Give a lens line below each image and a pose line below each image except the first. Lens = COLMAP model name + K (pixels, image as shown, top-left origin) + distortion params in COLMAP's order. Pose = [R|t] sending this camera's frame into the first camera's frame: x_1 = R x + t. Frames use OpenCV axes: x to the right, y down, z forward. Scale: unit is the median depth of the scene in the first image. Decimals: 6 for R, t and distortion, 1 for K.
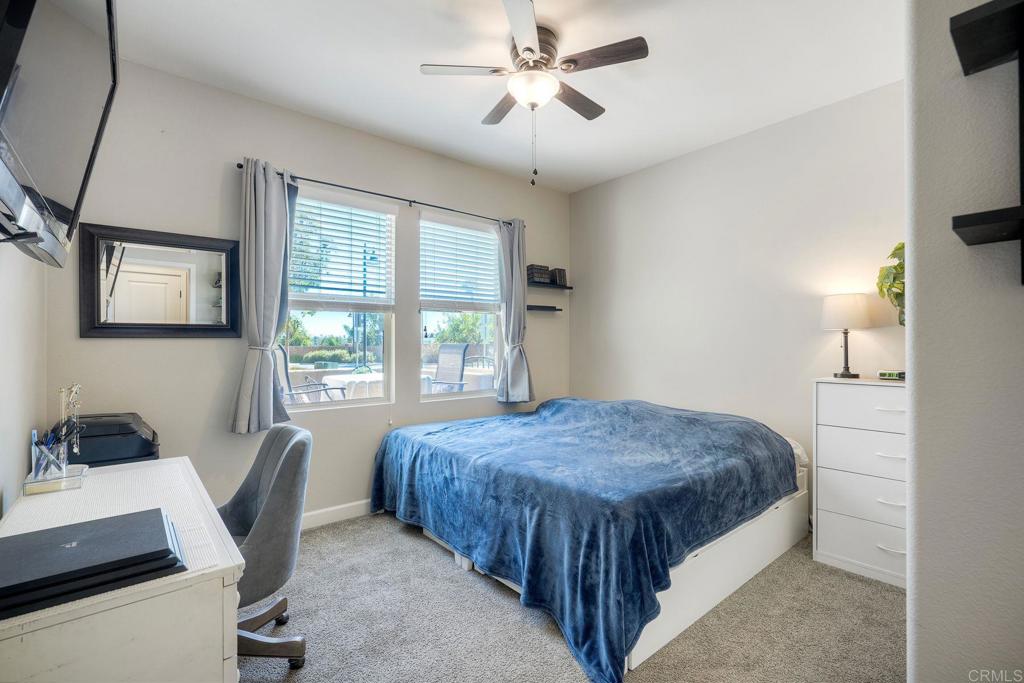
lens RADIAL K [[457.9, 0, 515.0], [0, 457.9, 340.7], [0, 0, 1]] dist [-0.004984, 0.000468]
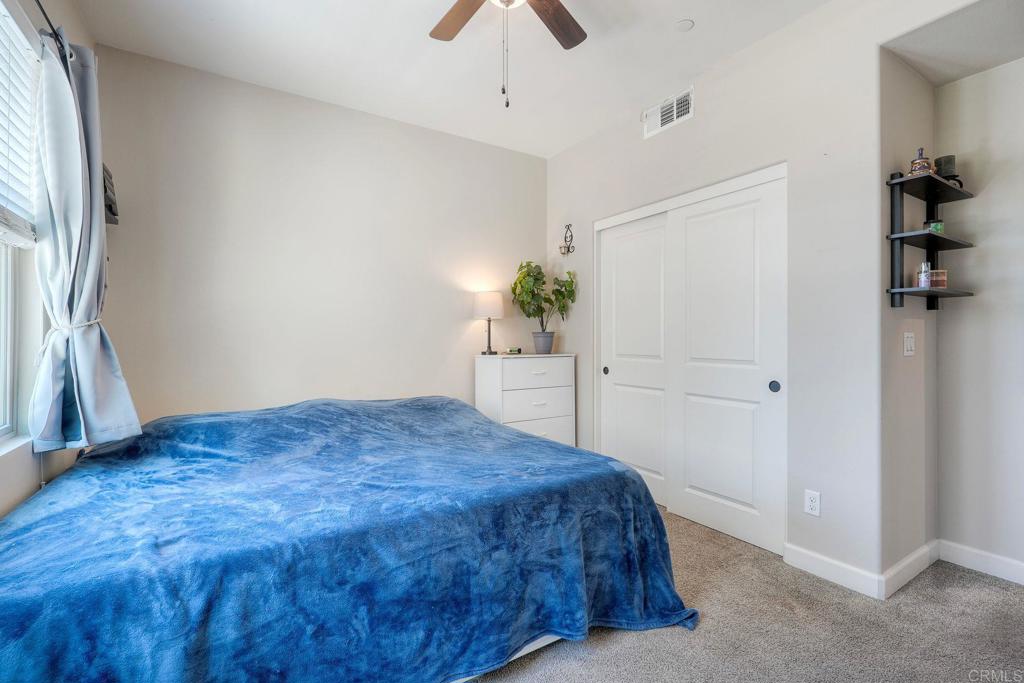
lens RADIAL K [[457.9, 0, 515.0], [0, 457.9, 340.7], [0, 0, 1]] dist [-0.004984, 0.000468]
pose [[0.142575, -0.003074, 0.989779, -0.578352], [-0.002676, 0.999990, 0.003491, 0.035911], [-0.989780, -0.003147, 0.142565, 0.735388]]
